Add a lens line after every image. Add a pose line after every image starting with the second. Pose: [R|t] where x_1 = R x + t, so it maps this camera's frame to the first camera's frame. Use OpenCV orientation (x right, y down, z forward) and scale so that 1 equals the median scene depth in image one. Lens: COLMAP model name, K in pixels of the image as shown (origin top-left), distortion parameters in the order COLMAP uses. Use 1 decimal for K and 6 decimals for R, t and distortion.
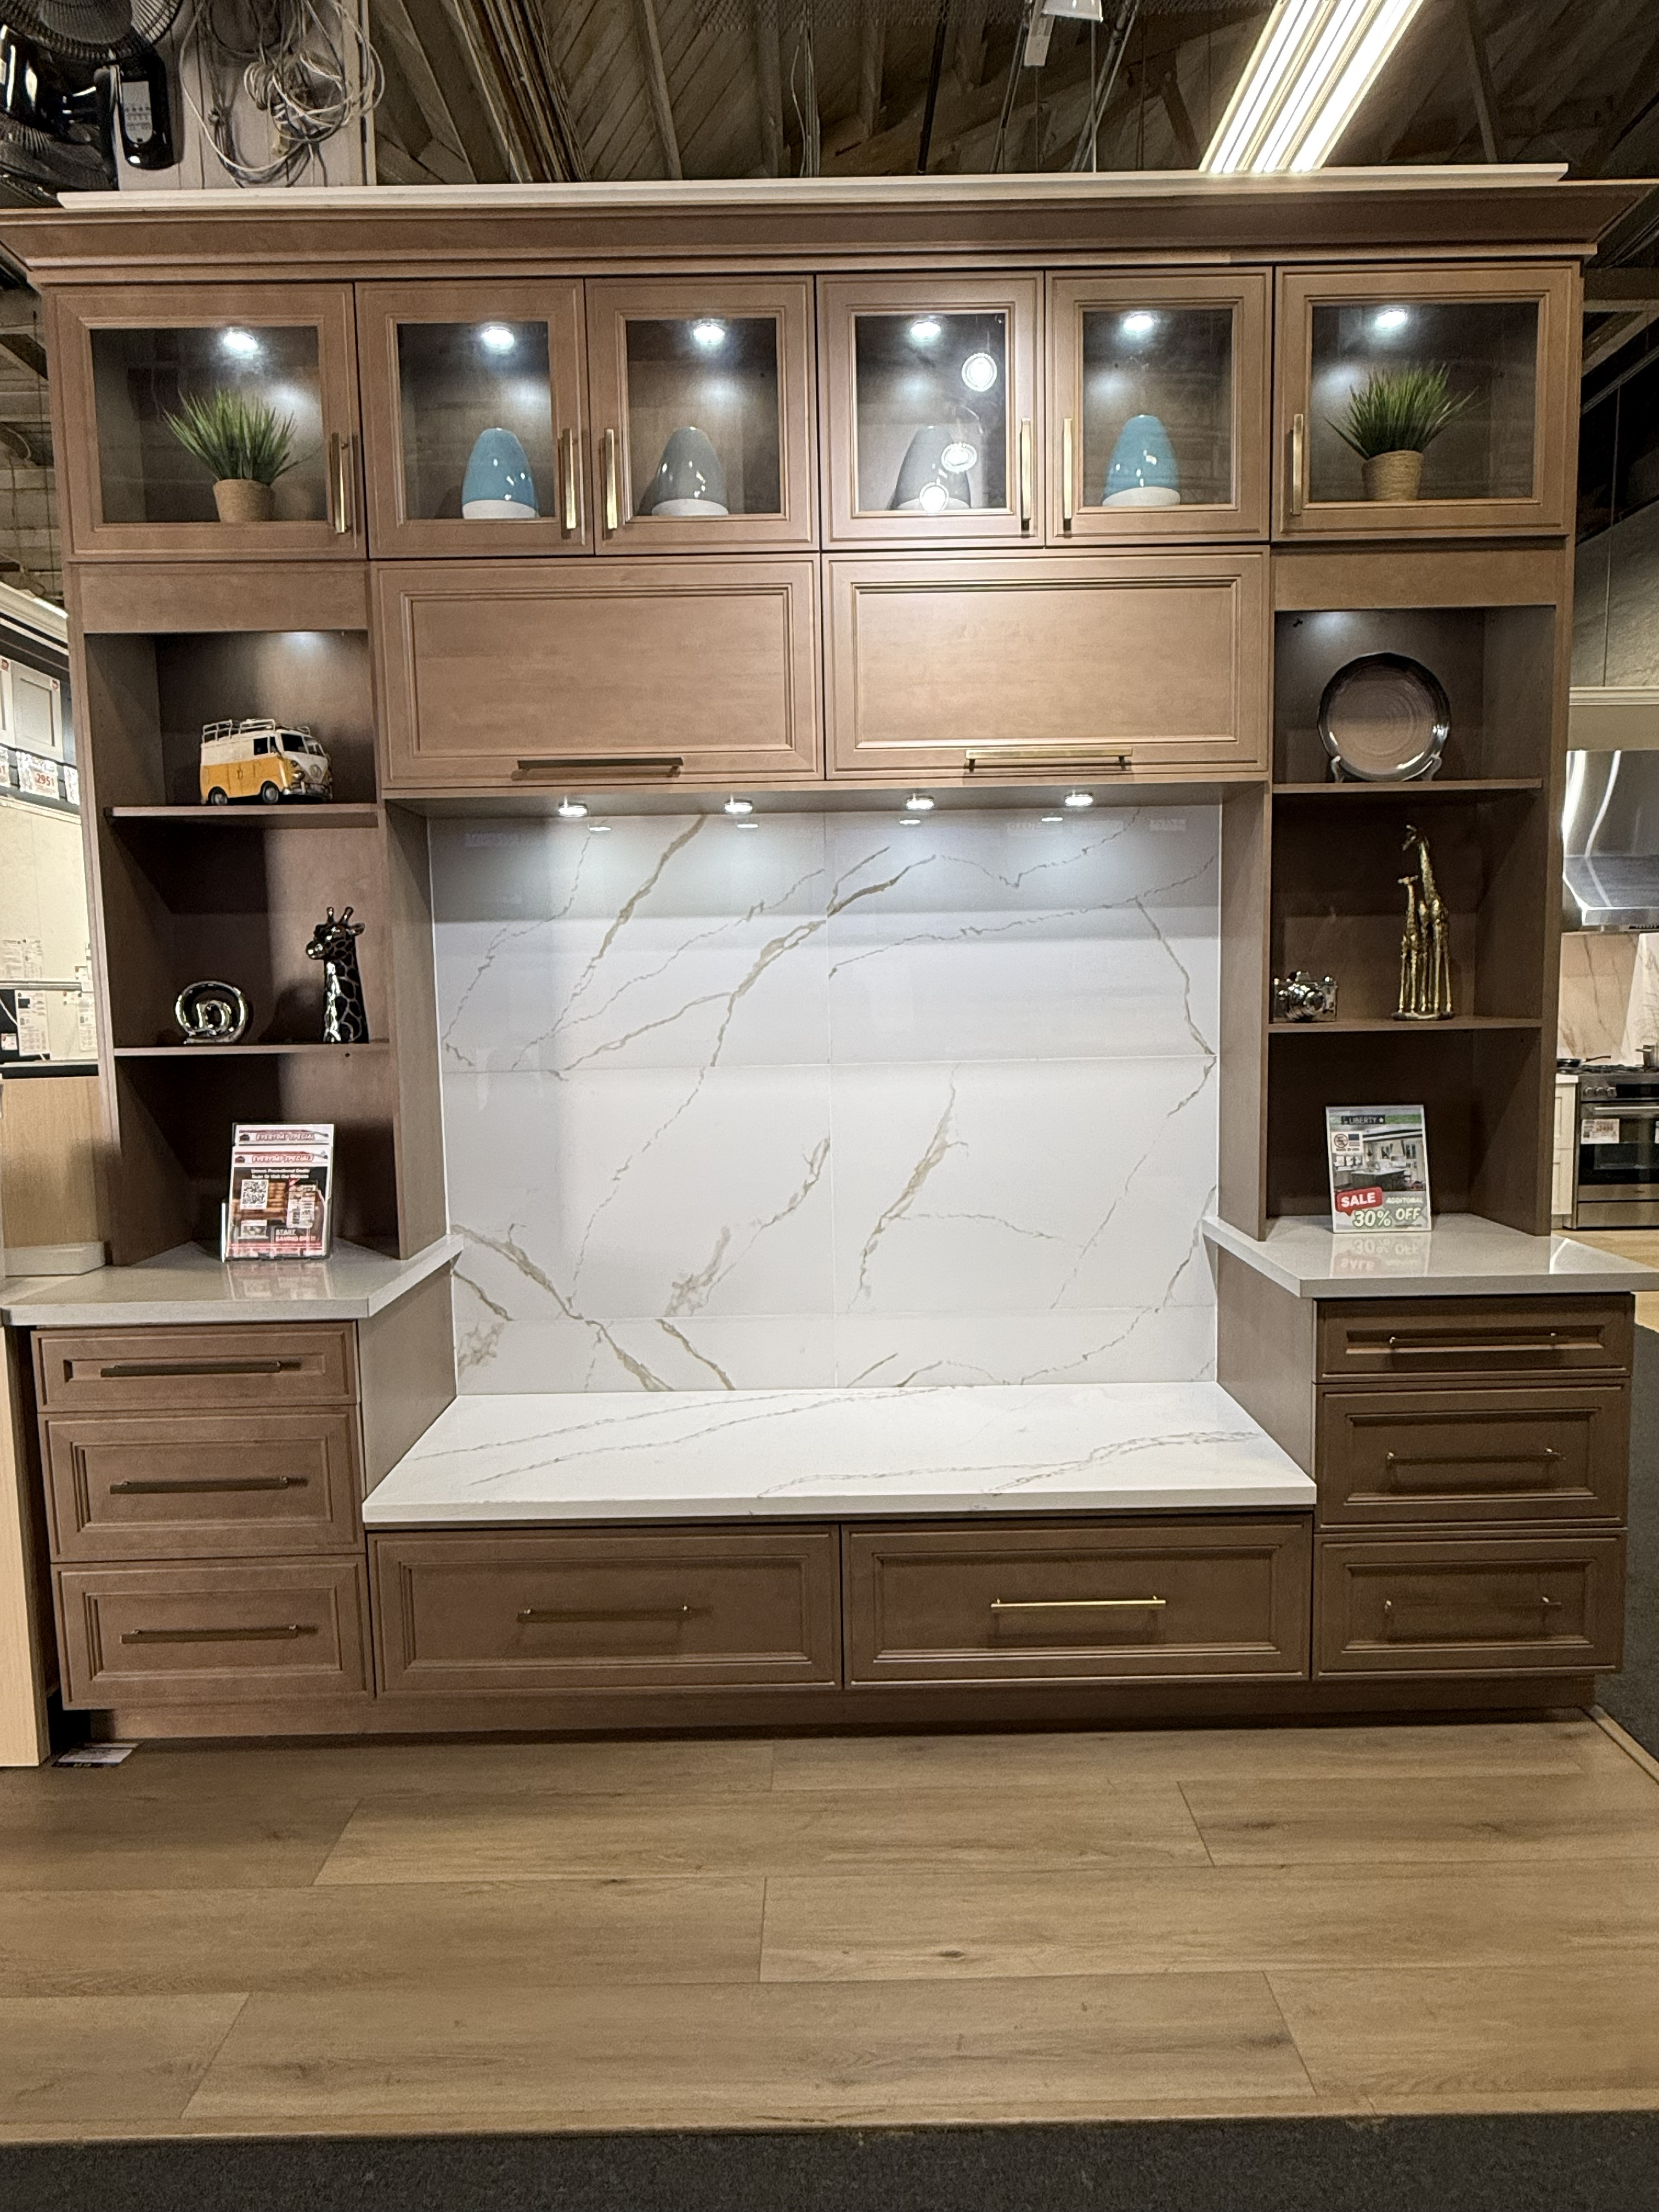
lens RADIAL K [[1271.9, 0, 829.5], [0, 1271.9, 1106.0], [0, 0, 1]] dist [0.000691, -0.002021]
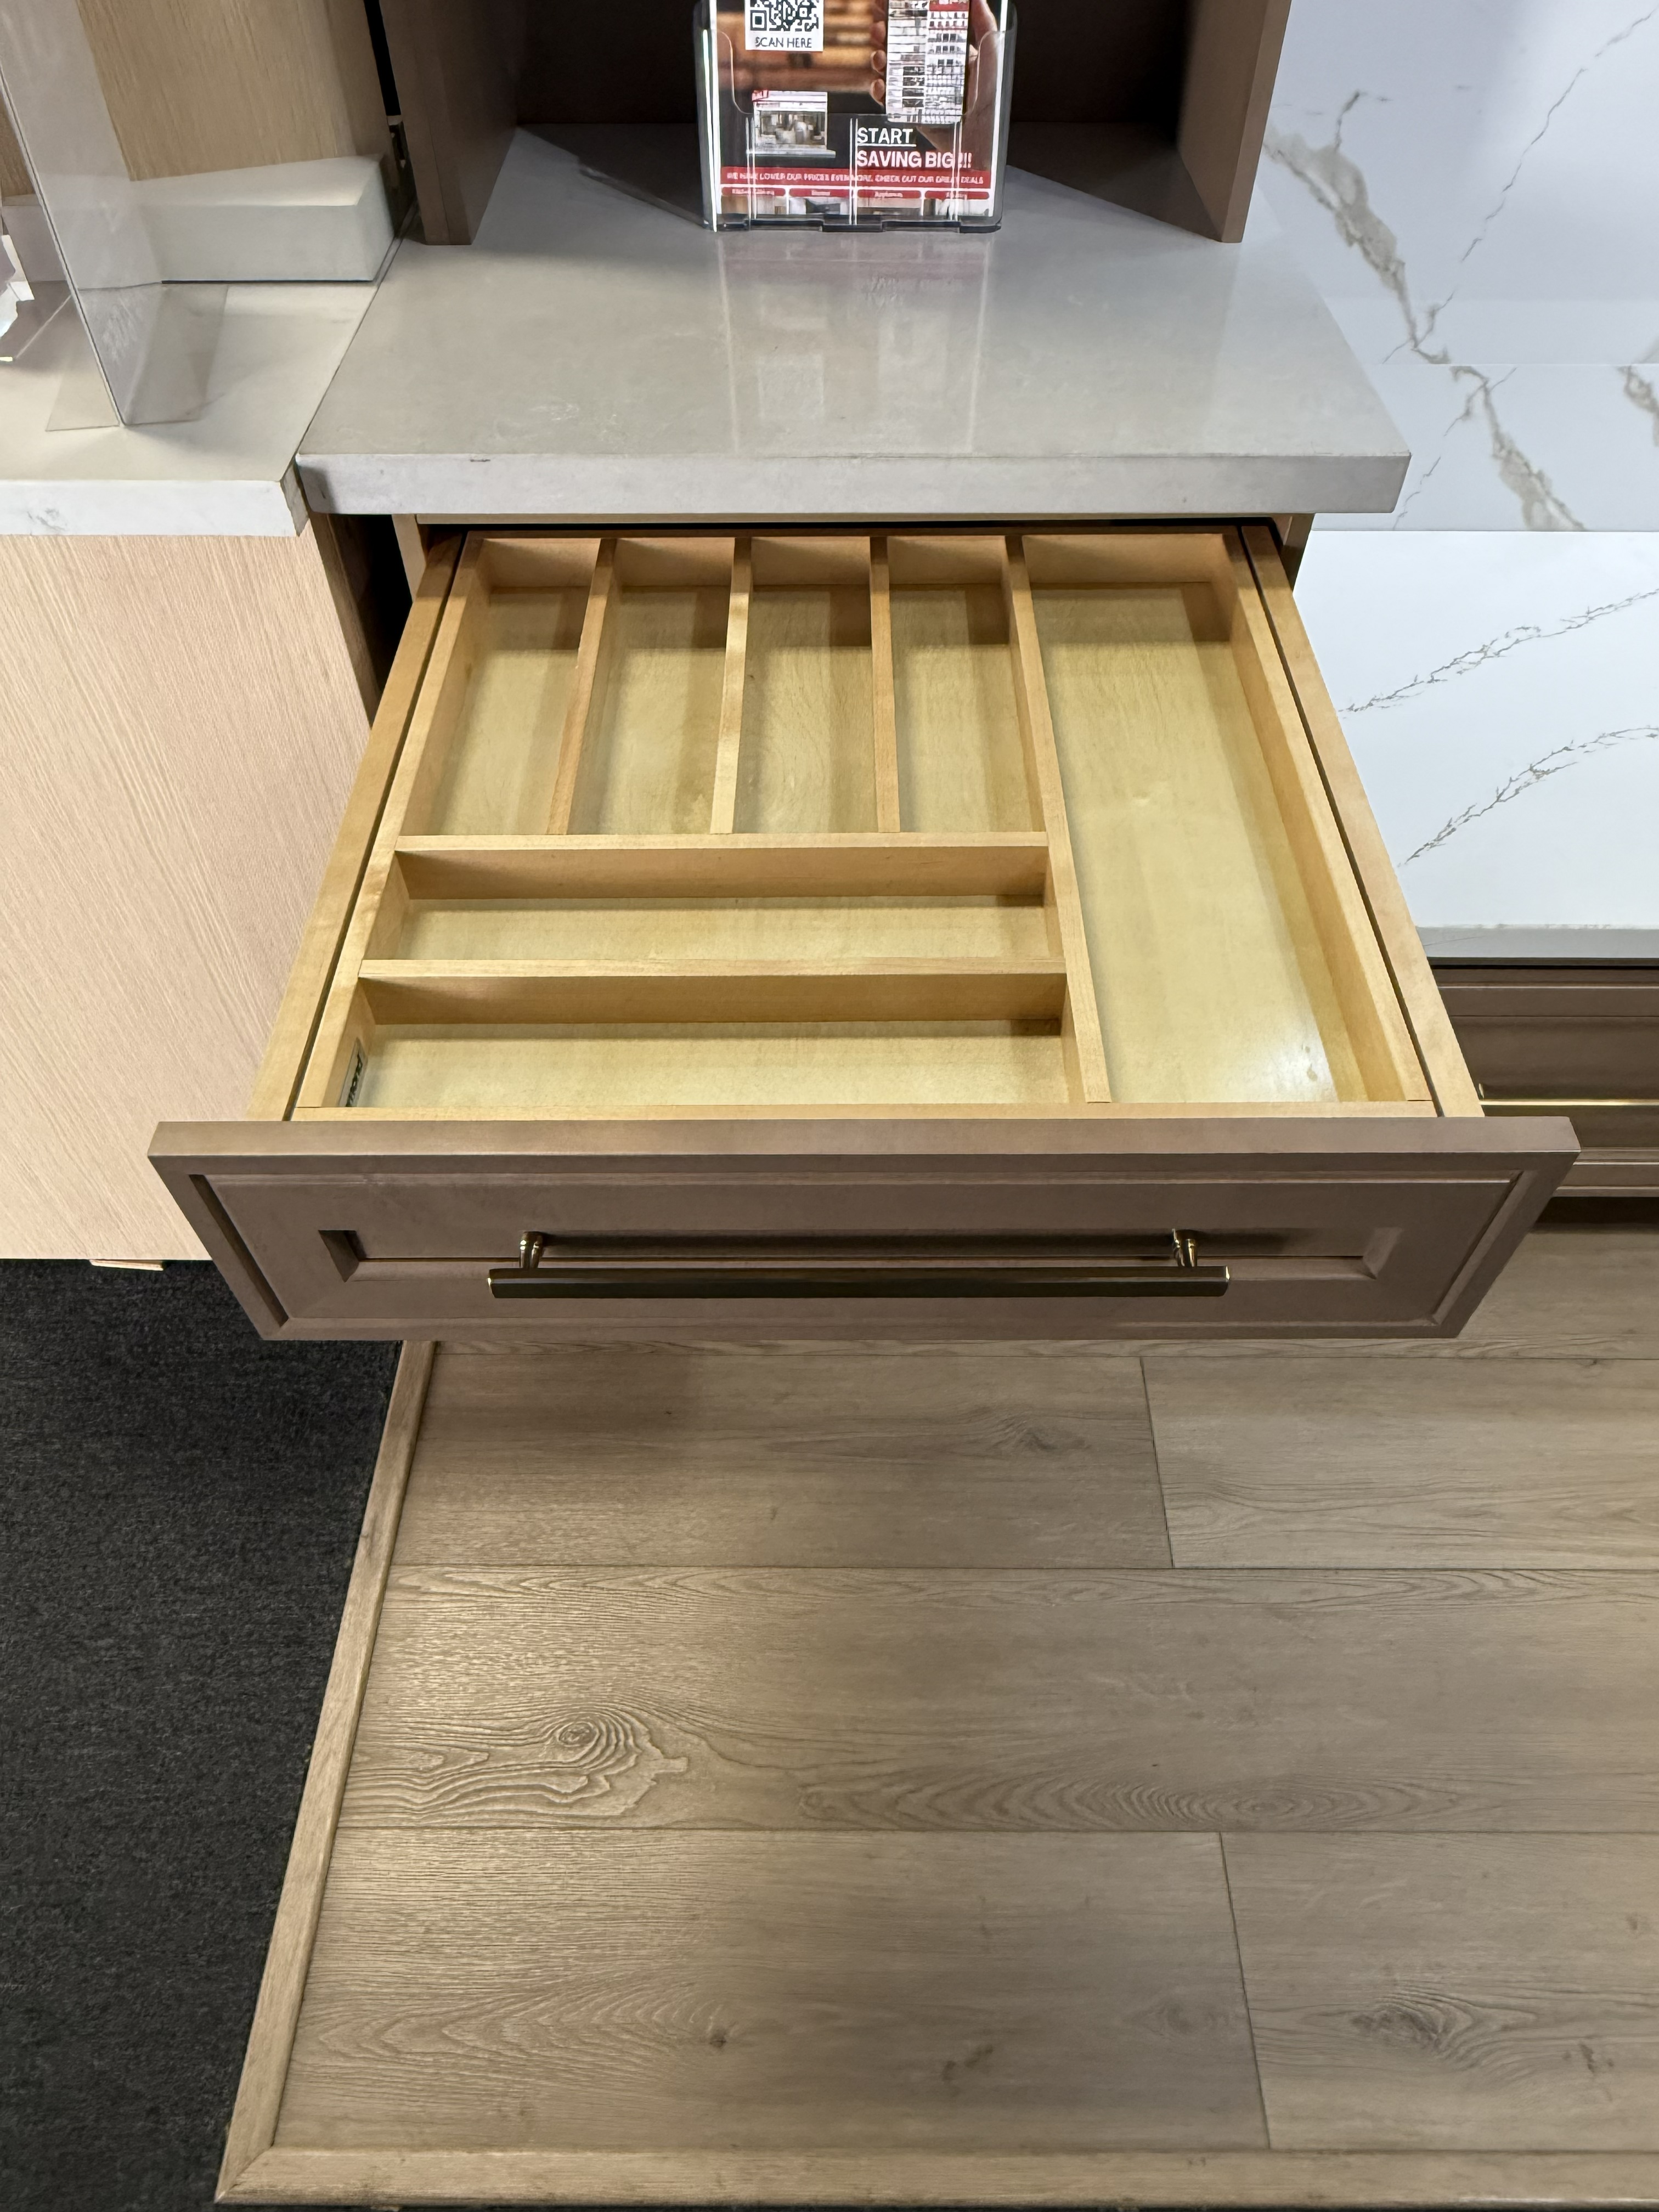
lens RADIAL K [[1419.6, 0, 829.5], [0, 1419.6, 1106.0], [0, 0, 1]] dist [0.001383, 0.001379]
pose [[0.999839, 0.017934, 0.000227, -0.424875], [-0.012944, 0.712789, 0.701259, 0.014857], [0.012415, -0.701149, 0.712907, 0.517015]]
